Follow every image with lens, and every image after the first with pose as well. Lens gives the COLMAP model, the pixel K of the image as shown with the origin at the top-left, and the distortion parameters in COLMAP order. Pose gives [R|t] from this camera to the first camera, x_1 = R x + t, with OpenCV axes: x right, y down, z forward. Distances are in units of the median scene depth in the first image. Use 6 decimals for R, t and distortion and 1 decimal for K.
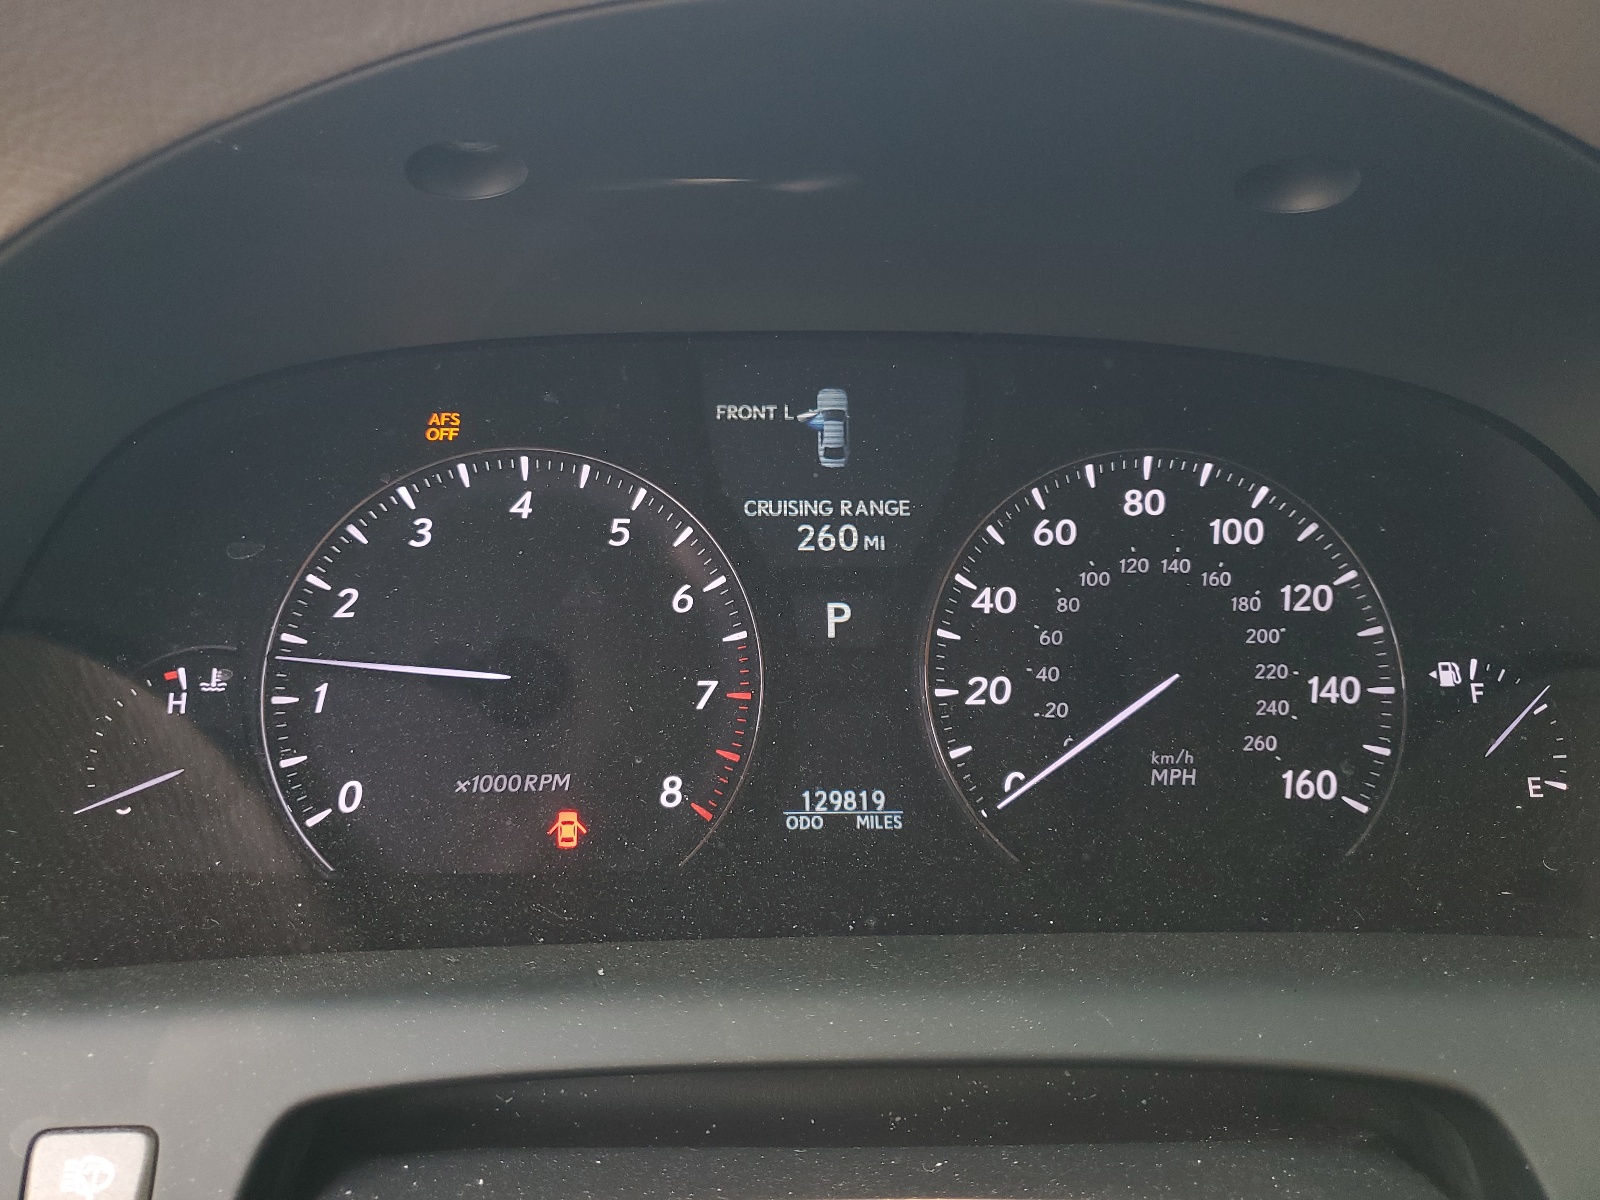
lens RADIAL K [[1213.6, 0, 800.3], [0, 1213.6, 598.8], [0, 0, 1]] dist [-0.026701, -0.002634]
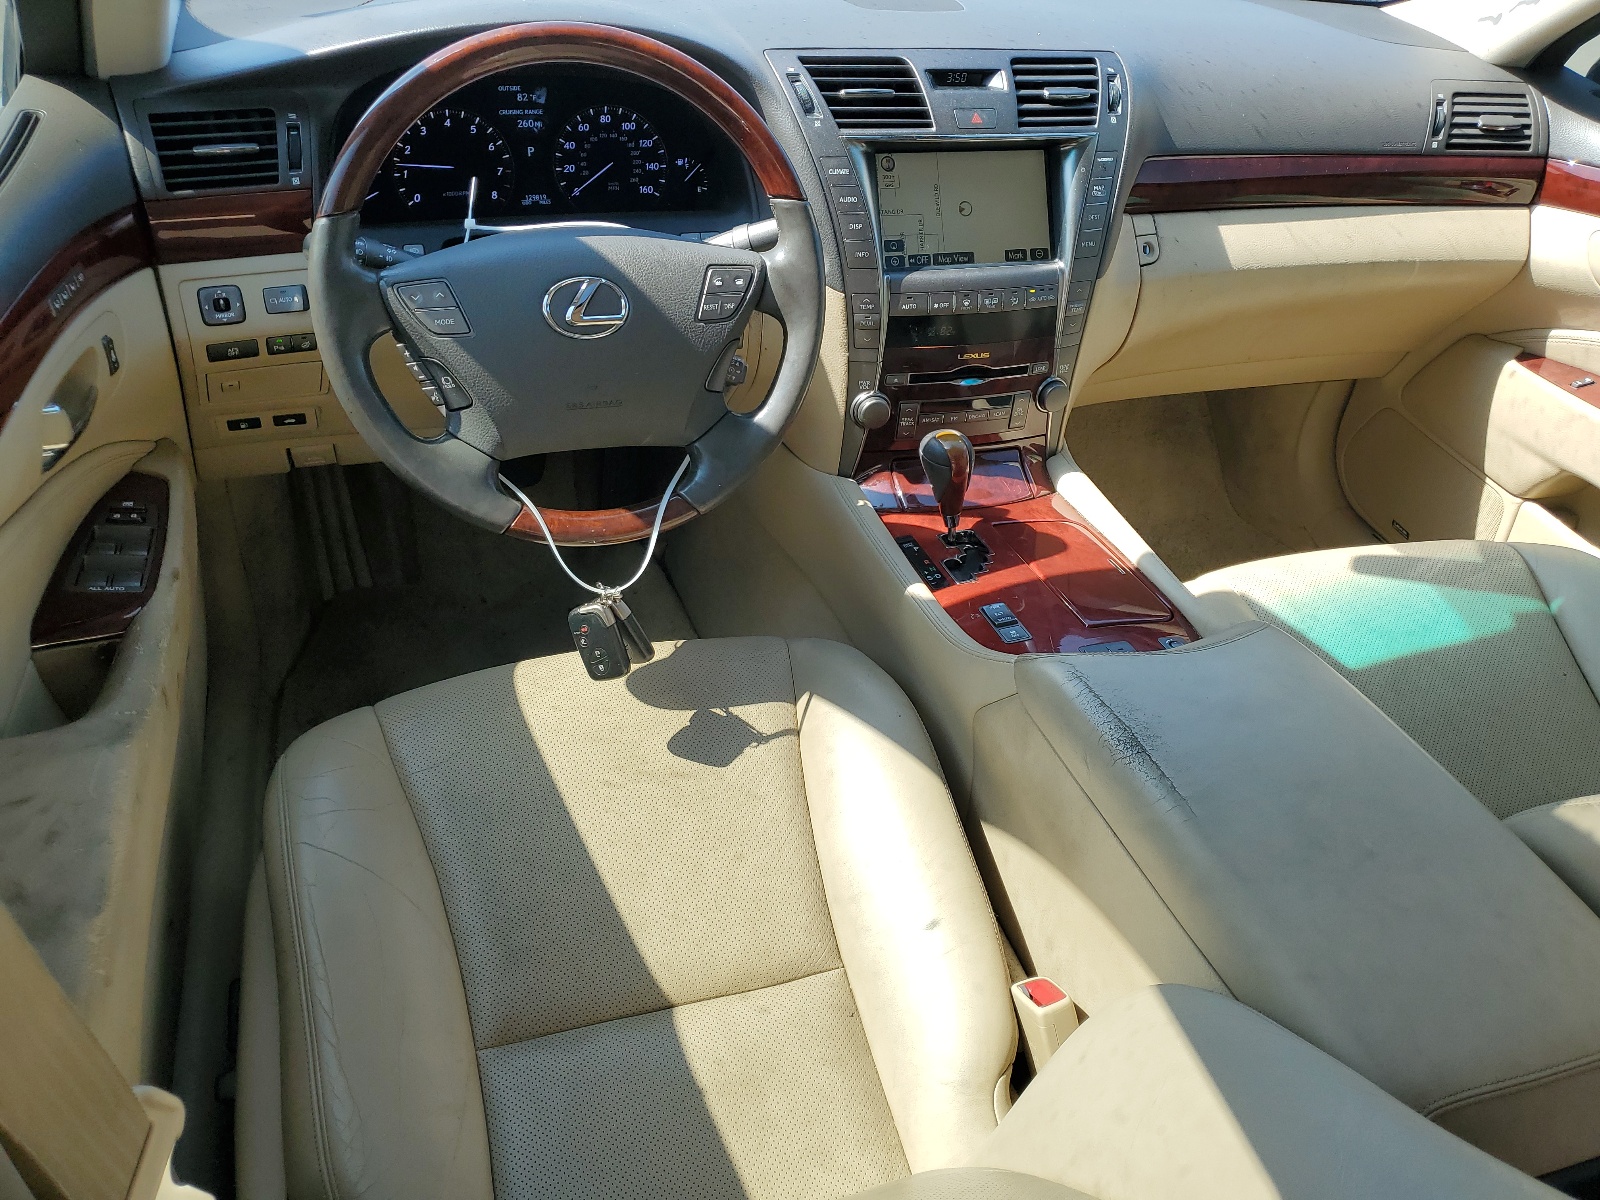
lens RADIAL K [[1213.6, 0, 798.8], [0, 1213.6, 600.8], [0, 0, 1]] dist [-0.026701, -0.002634]
pose [[0.972265, -0.097780, 0.212461, -0.103076], [0.016082, 0.934213, 0.356354, -0.002858], [-0.233328, -0.343054, 0.909875, -3.427465]]
